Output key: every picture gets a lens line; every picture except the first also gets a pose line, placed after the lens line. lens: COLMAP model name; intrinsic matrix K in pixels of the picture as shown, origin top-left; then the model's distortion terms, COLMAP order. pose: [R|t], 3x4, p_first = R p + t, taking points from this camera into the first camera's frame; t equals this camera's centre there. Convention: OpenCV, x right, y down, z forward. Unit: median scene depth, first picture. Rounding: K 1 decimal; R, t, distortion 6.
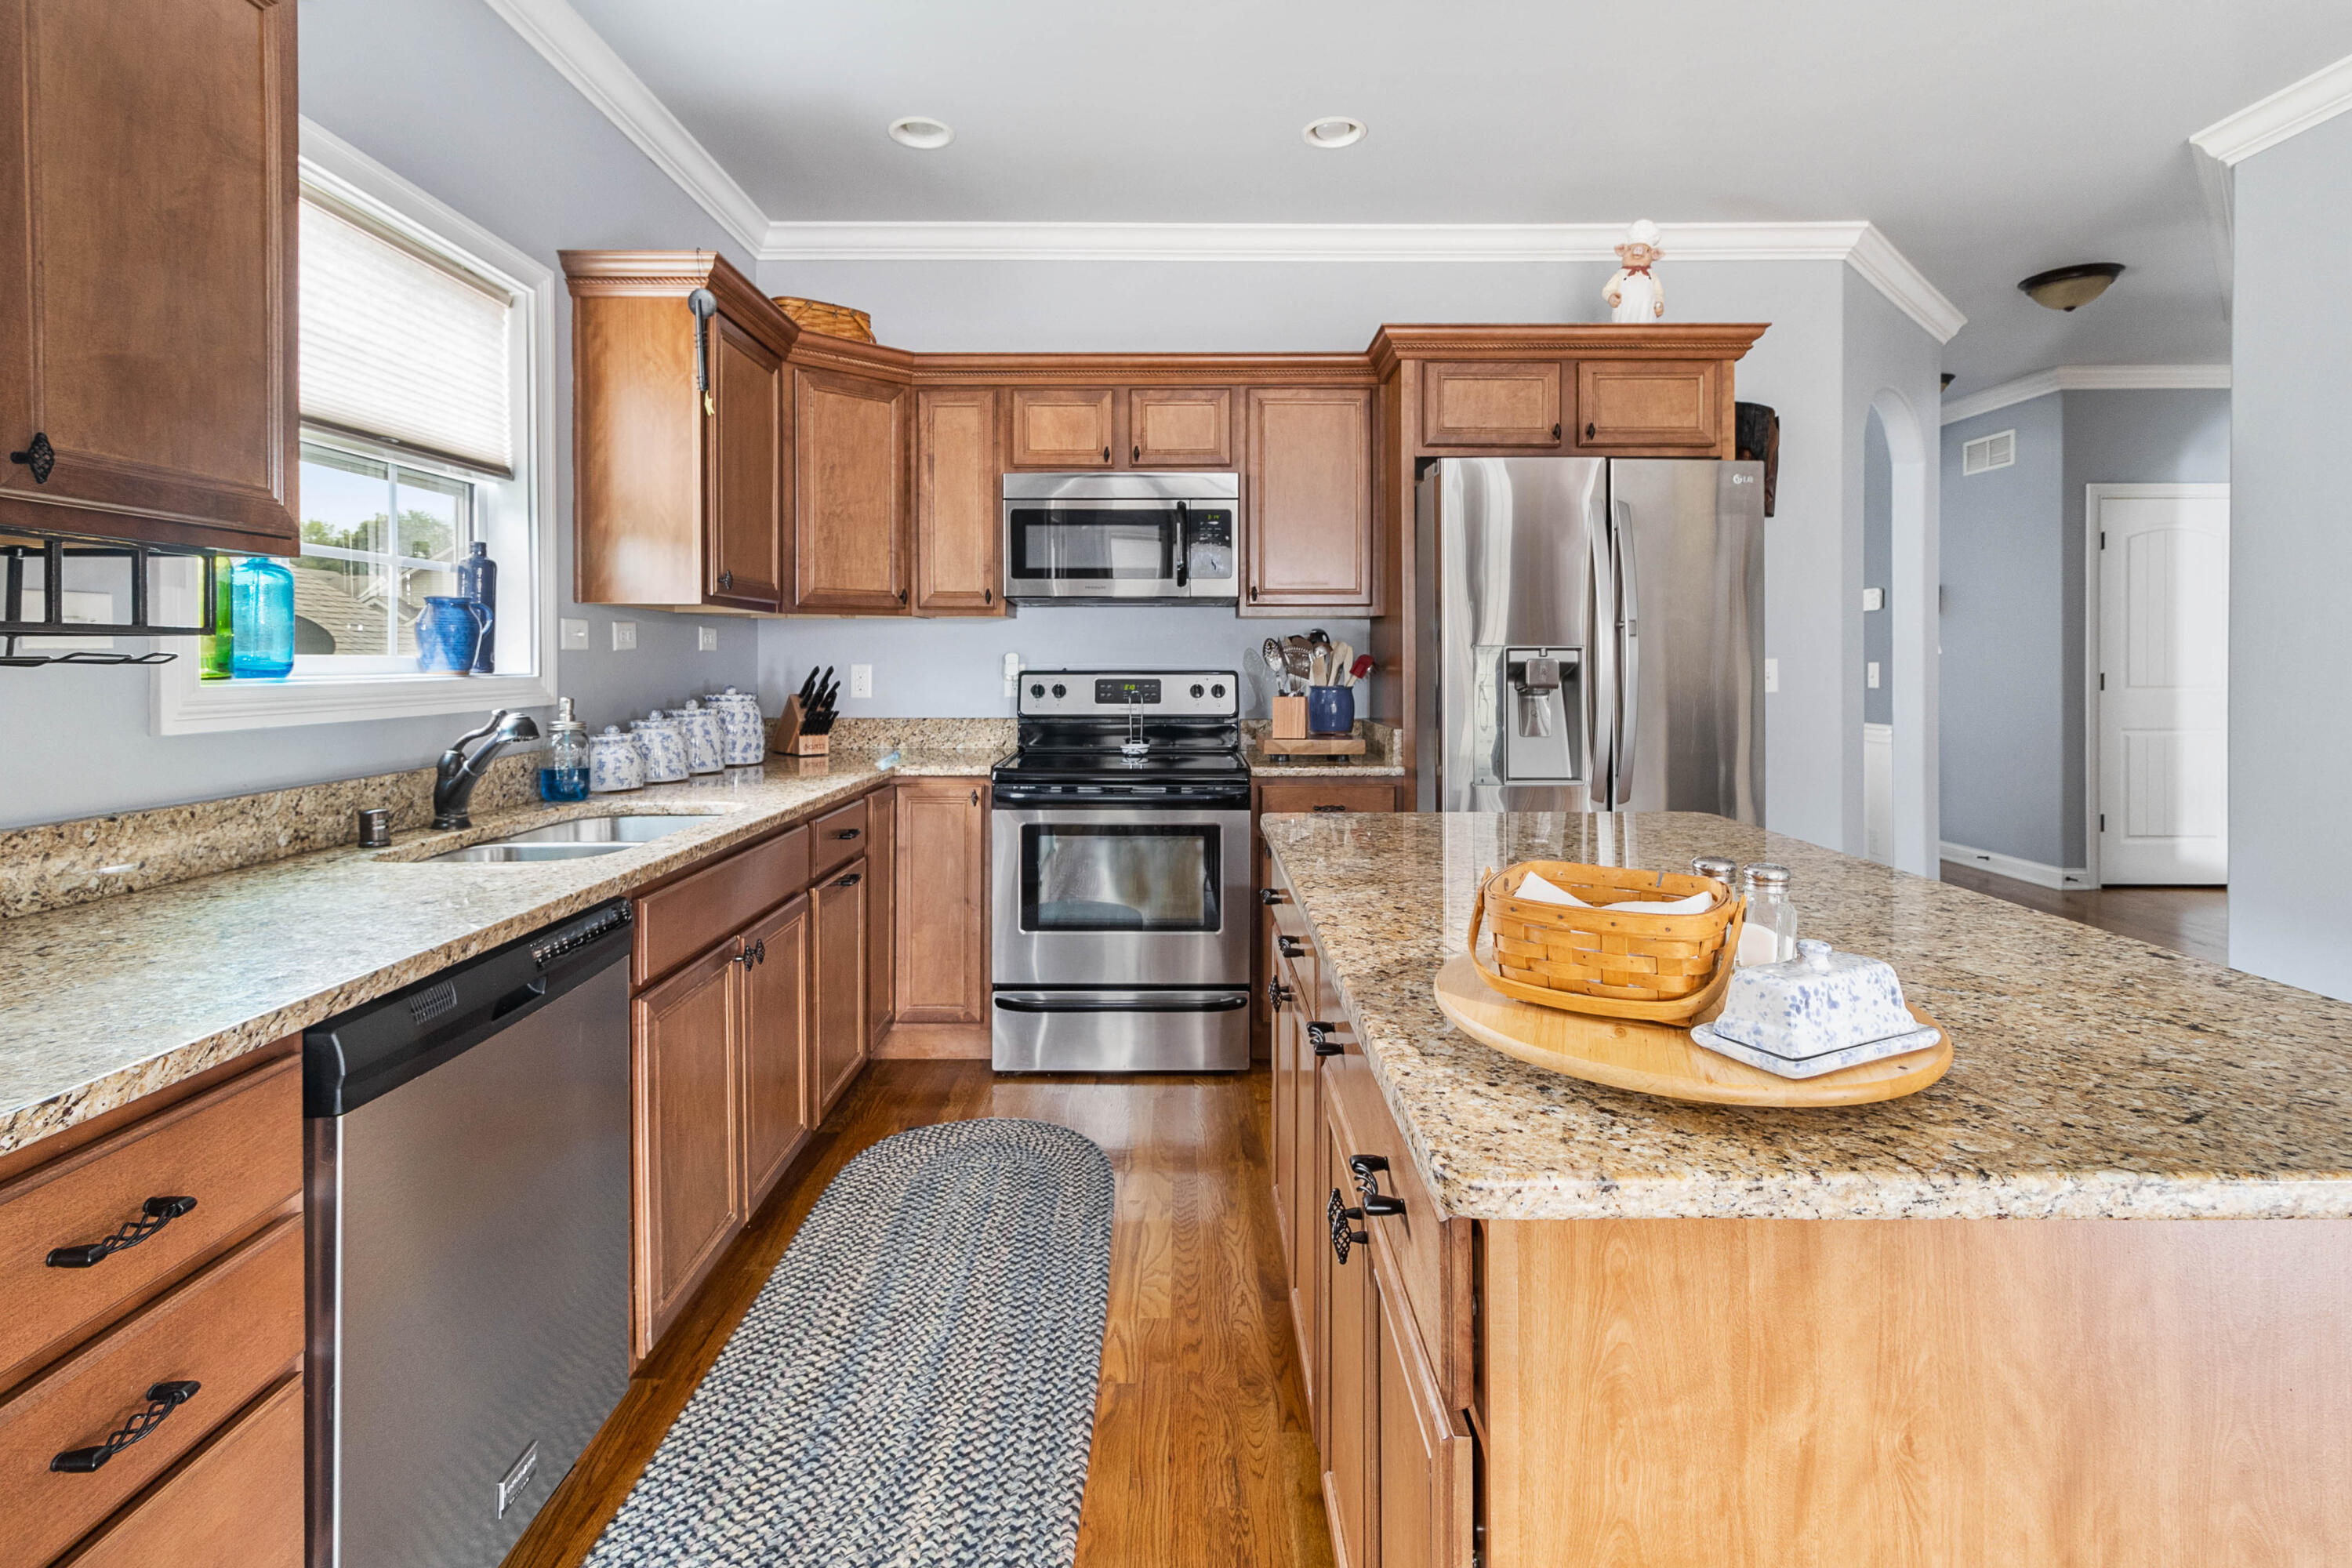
lens RADIAL K [[1113.4, 0, 1182.3], [0, 1113.4, 663.3], [0, 0, 1]] dist [0.004019, -0.001131]
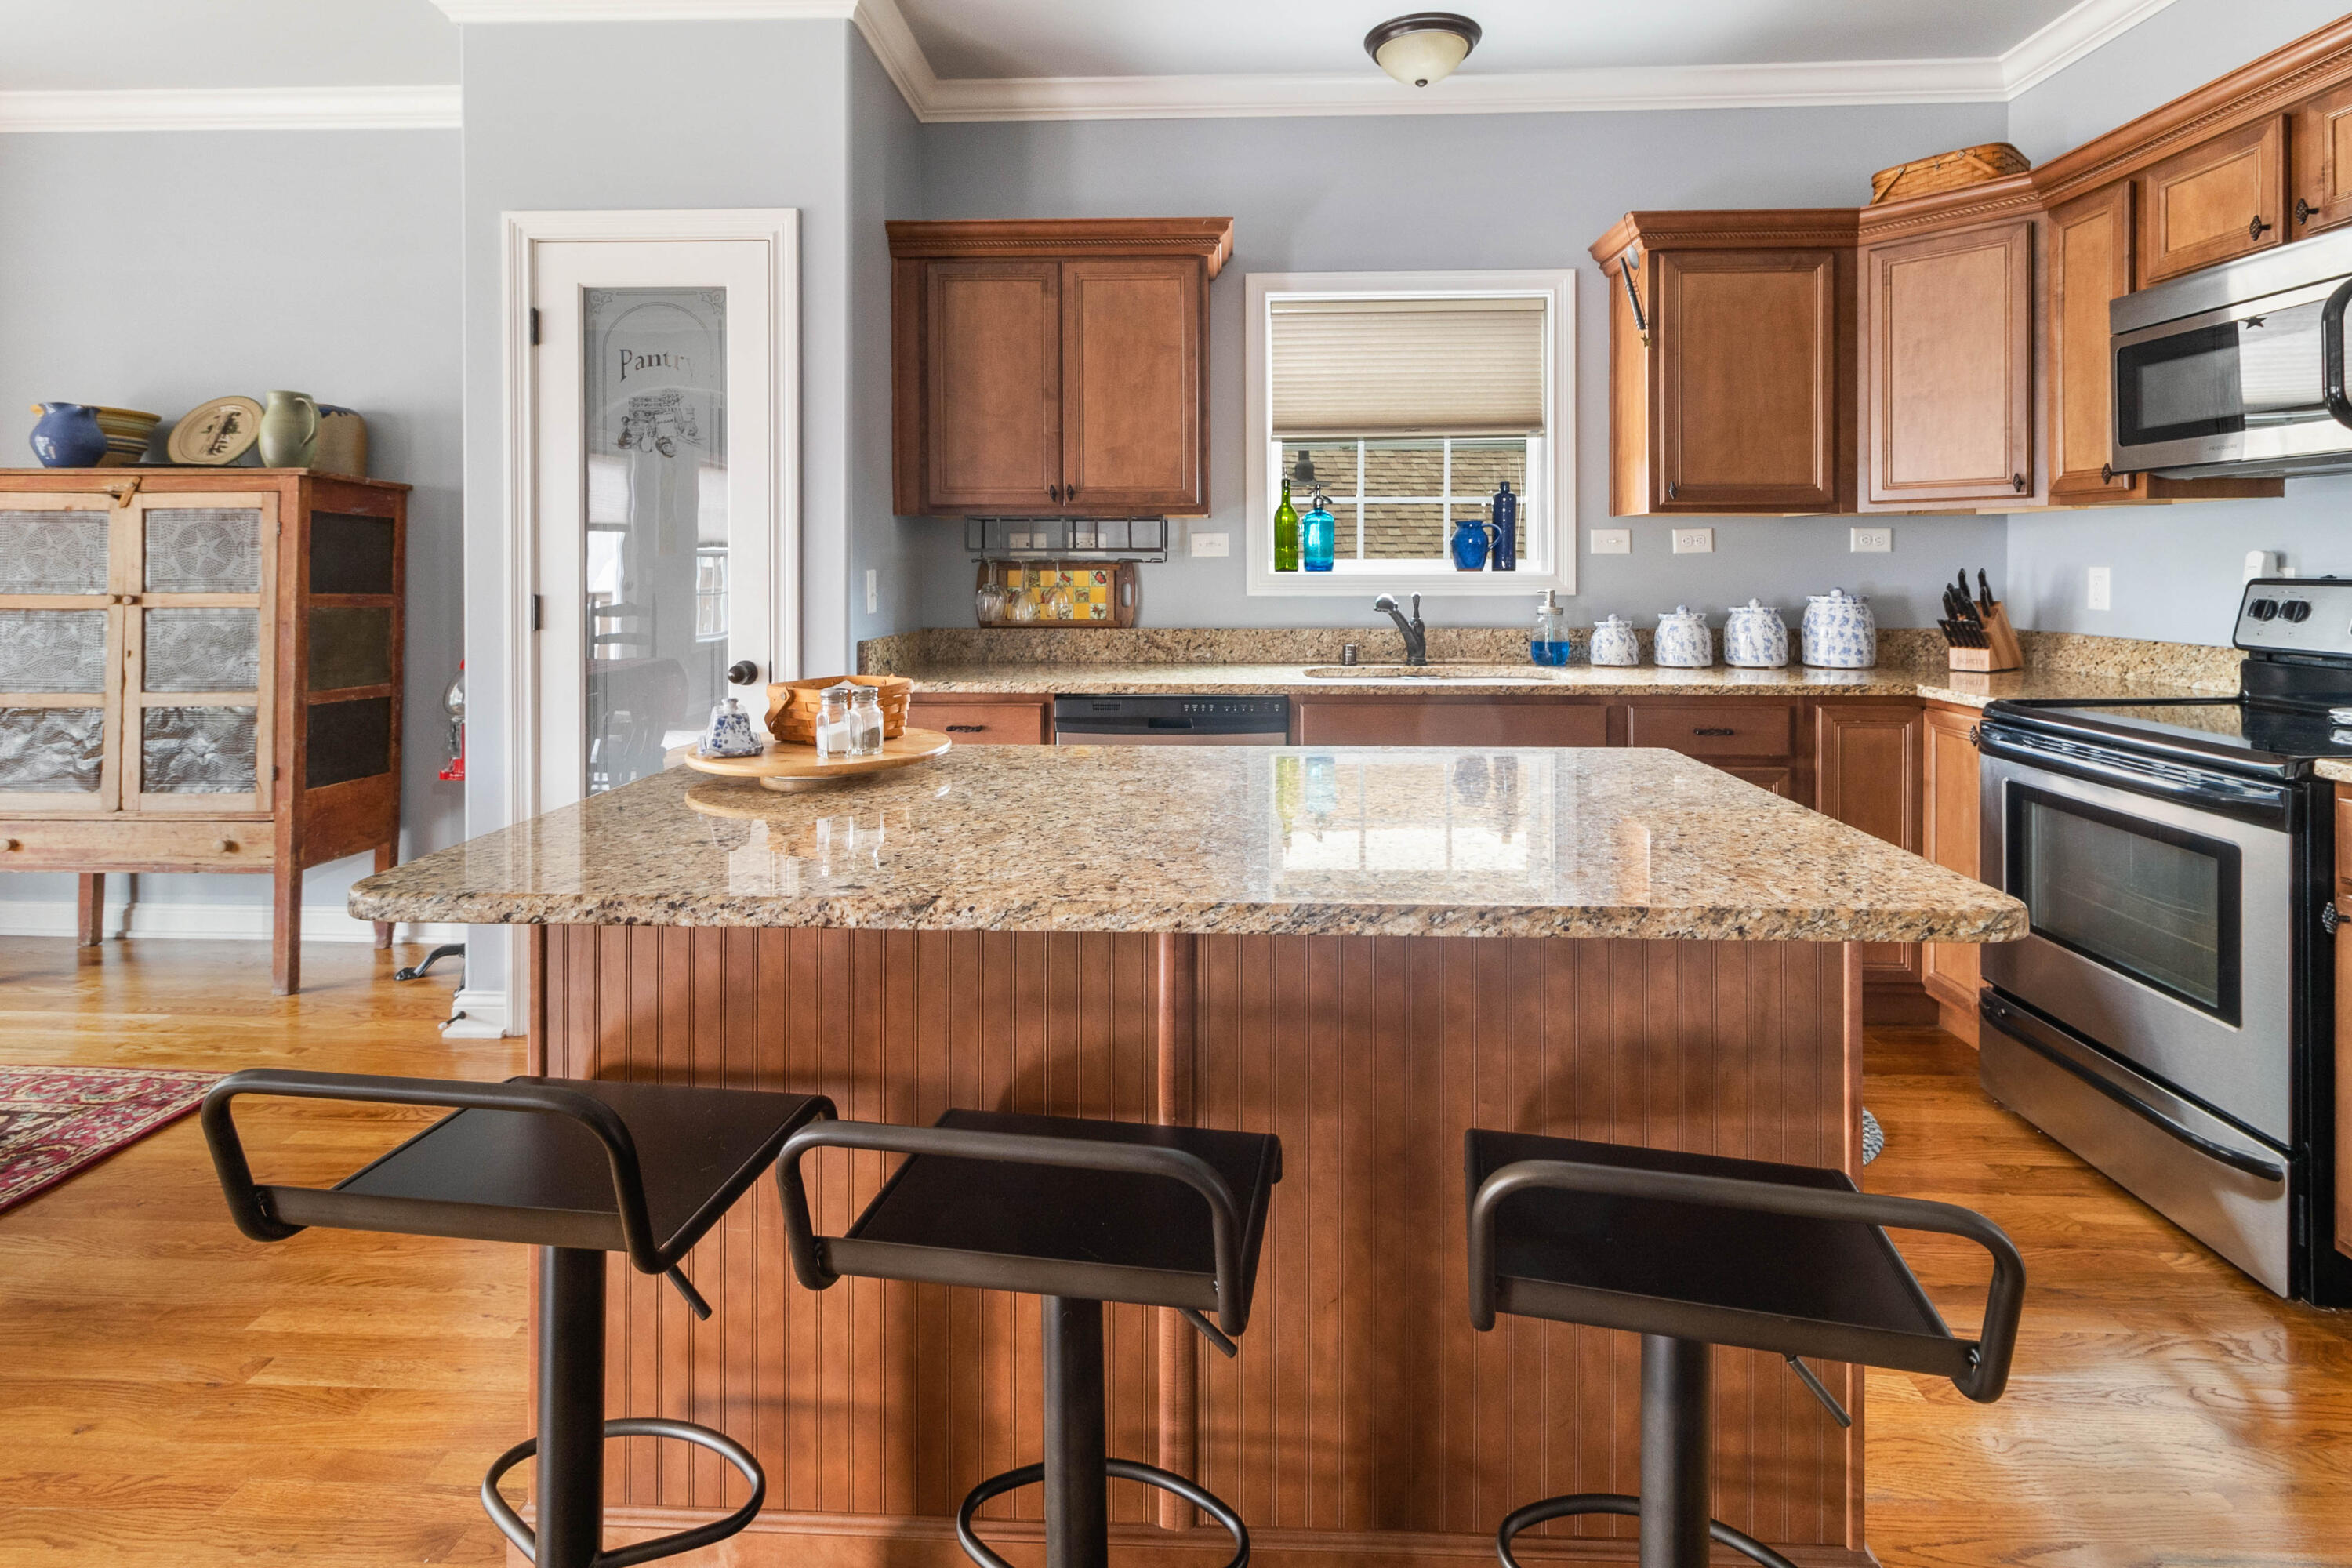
lens RADIAL K [[1113.4, 0, 1192.8], [0, 1113.4, 561.6], [0, 0, 1]] dist [0.004019, -0.001131]
pose [[-0.047161, 0.002525, -0.998884, 0.570403], [-0.002471, 0.999993, 0.002644, -0.003562], [0.998884, 0.002593, -0.047154, 0.442232]]
